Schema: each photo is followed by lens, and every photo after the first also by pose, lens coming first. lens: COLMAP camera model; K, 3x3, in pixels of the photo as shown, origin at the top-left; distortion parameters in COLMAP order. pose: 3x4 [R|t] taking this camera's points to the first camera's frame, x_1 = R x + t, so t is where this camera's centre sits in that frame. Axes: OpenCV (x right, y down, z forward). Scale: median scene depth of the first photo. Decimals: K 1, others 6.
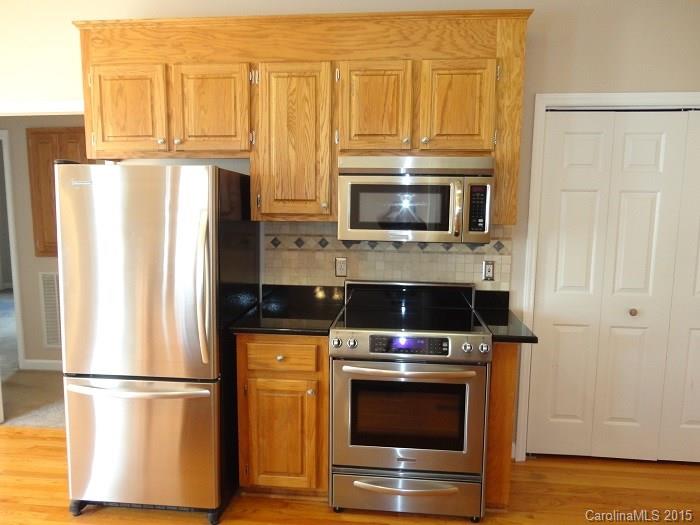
lens RADIAL K [[518.7, 0, 350.0], [0, 518.7, 262.5], [0, 0, 1]] dist [-0.006441, 0.000134]
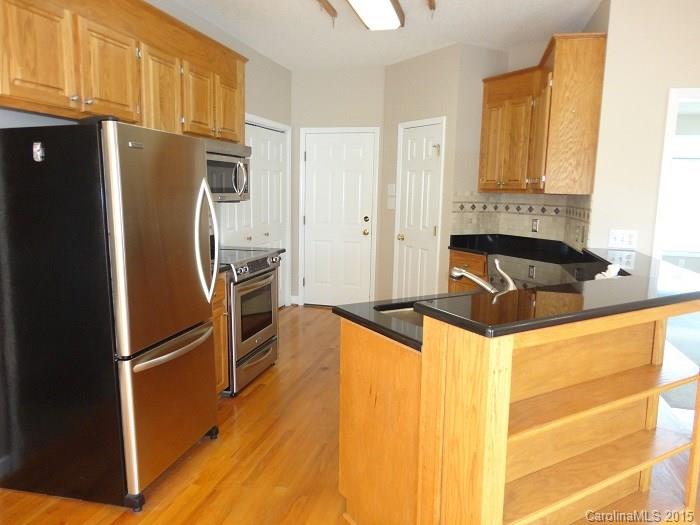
lens RADIAL K [[518.7, 0, 350.0], [0, 518.7, 262.5], [0, 0, 1]] dist [-0.006441, 0.000134]
pose [[0.135064, -0.148002, 0.979721, -1.196007], [0.109777, 0.984929, 0.133655, -0.023018], [-0.984737, 0.089499, 0.149276, 0.422499]]
